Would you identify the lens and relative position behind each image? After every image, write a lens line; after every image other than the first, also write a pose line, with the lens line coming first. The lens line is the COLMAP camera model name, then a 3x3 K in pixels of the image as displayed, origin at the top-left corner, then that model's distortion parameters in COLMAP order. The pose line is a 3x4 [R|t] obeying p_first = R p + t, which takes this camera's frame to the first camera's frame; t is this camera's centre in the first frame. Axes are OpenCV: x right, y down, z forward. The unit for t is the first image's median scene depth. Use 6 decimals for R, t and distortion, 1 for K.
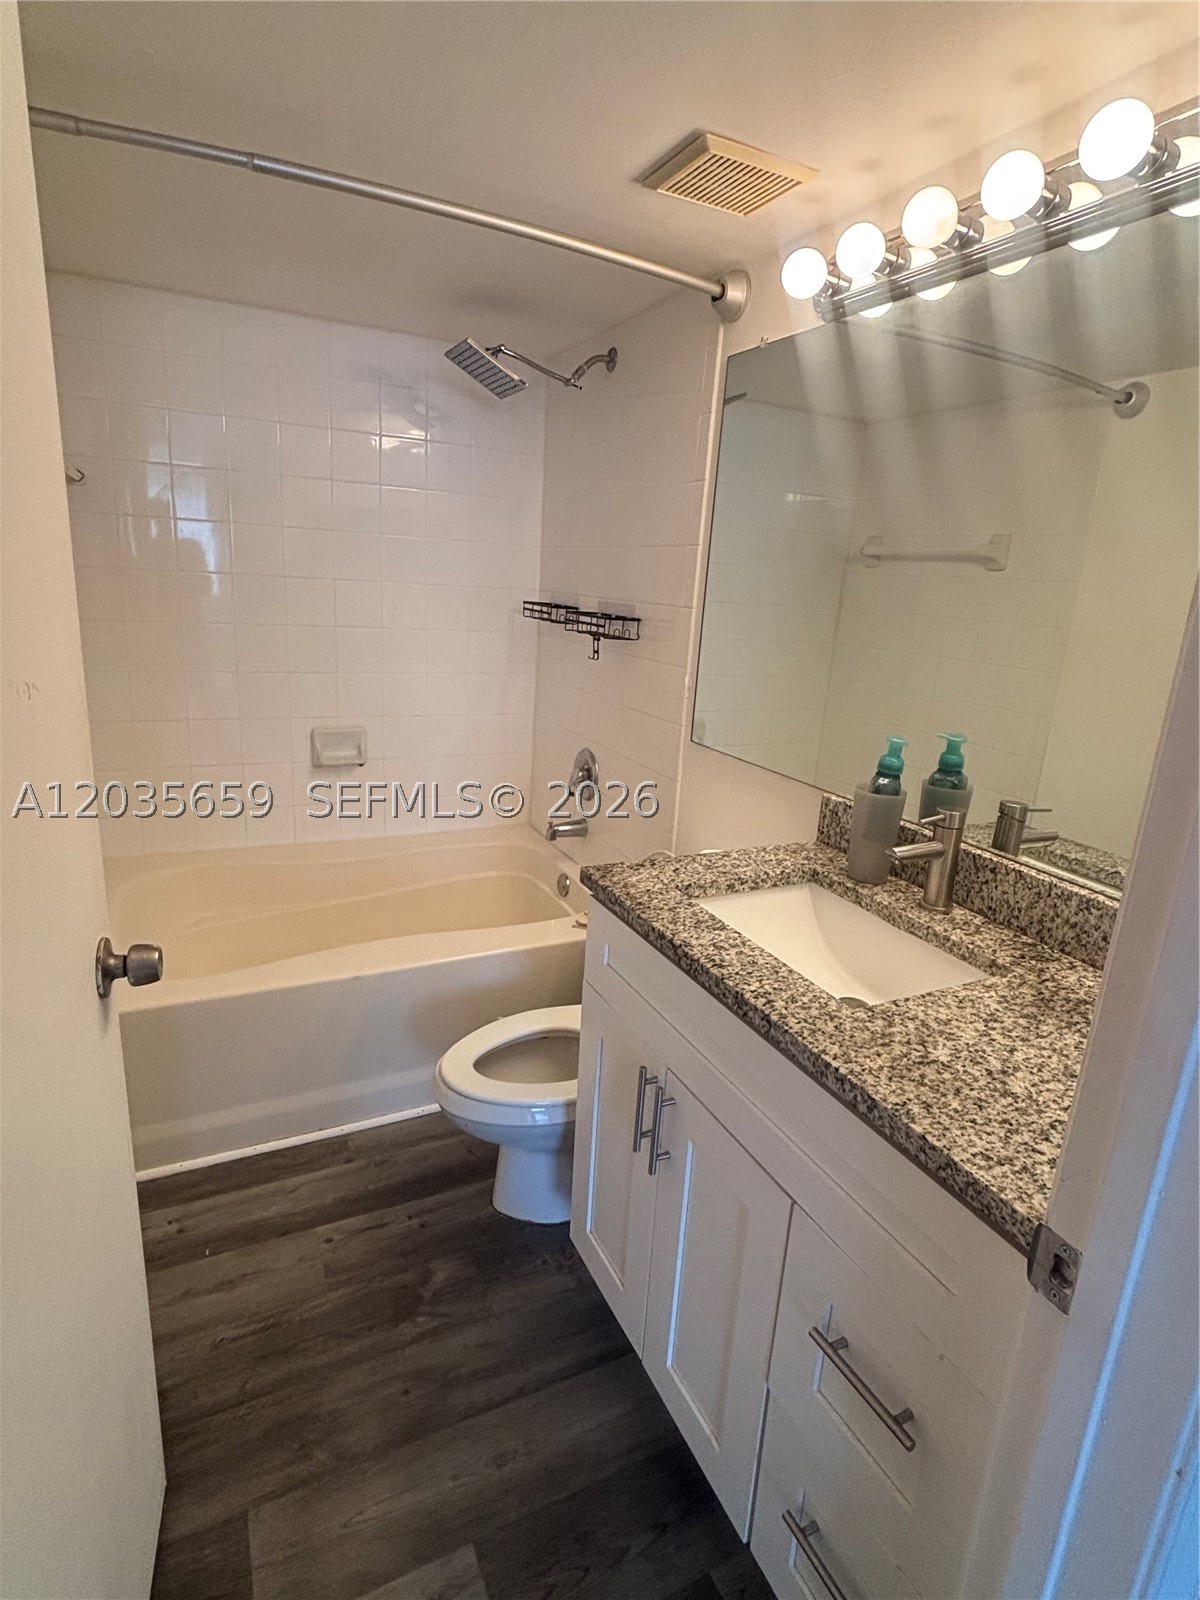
lens RADIAL K [[844.3, 0, 600.0], [0, 844.3, 800.0], [0, 0, 1]] dist [0.049488, -0.031520]
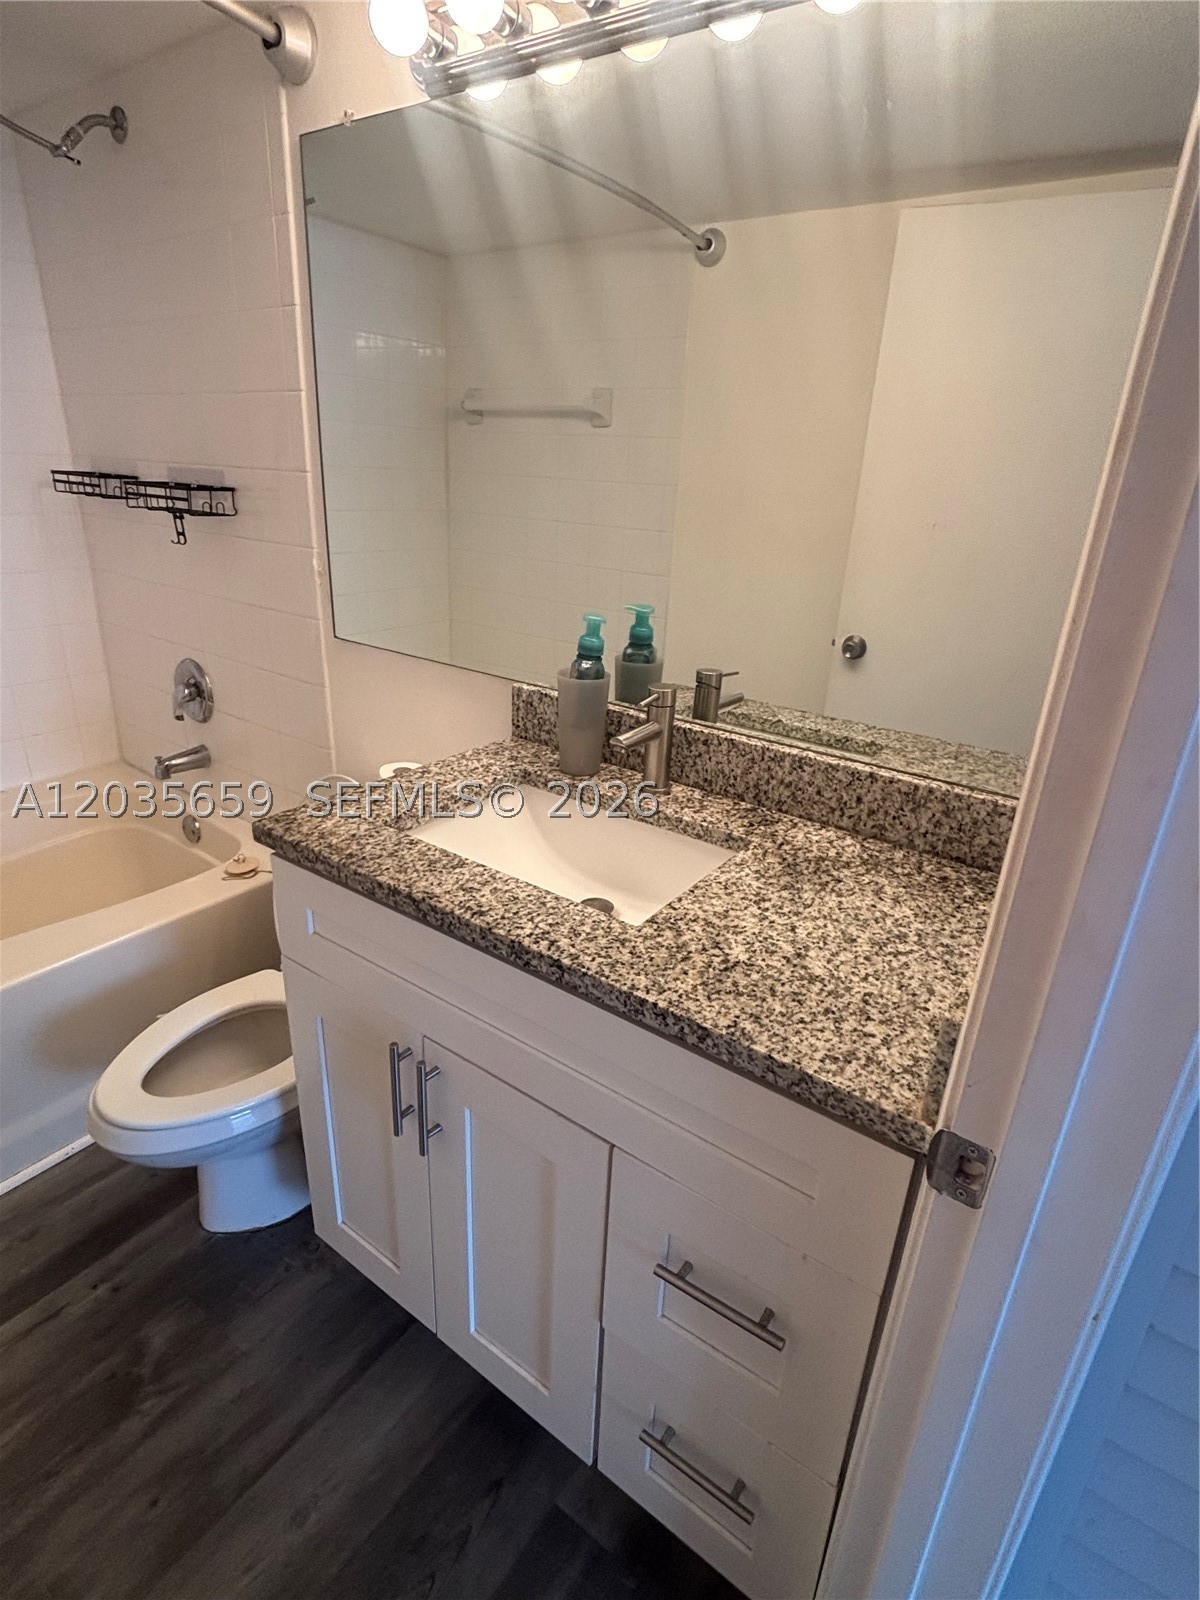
lens RADIAL K [[834.1, 0, 602.2], [0, 834.1, 798.1], [0, 0, 1]] dist [0.043563, -0.031524]
pose [[0.881655, -0.194765, 0.429826, -0.078020], [0.130180, 0.975892, 0.175178, -0.041614], [-0.453583, -0.098491, 0.885755, 0.196035]]
